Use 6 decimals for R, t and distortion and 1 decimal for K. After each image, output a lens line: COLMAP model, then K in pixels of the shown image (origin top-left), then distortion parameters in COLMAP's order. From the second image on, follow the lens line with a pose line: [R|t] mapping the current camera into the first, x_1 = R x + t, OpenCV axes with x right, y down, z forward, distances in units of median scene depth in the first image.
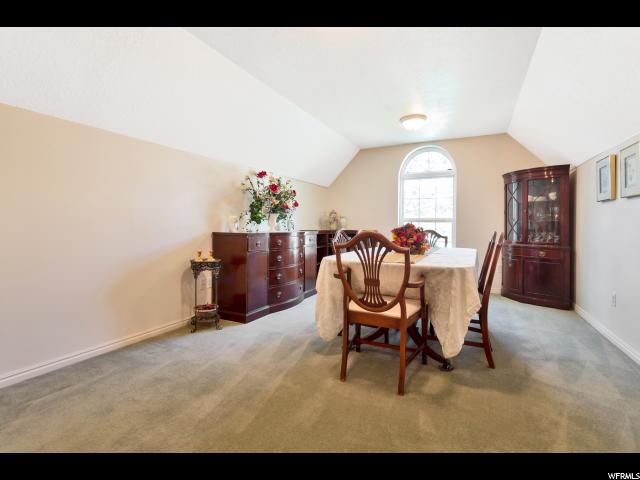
lens RADIAL K [[305.0, 0, 320.5], [0, 305.0, 229.3], [0, 0, 1]] dist [-0.002061, -0.000117]
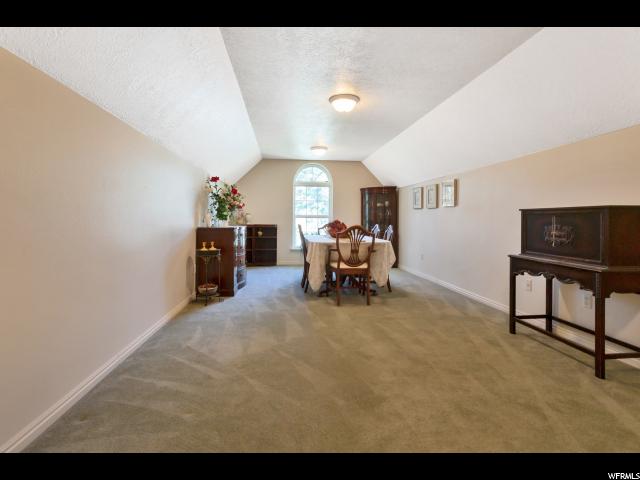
lens RADIAL K [[306.4, 0, 323.2], [0, 306.4, 223.6], [0, 0, 1]] dist [-0.001866, 0.000148]
pose [[0.834354, -0.008320, 0.551166, -0.496141], [0.006211, 0.999965, 0.005692, -0.008809], [-0.551194, -0.001326, 0.834376, -0.242569]]
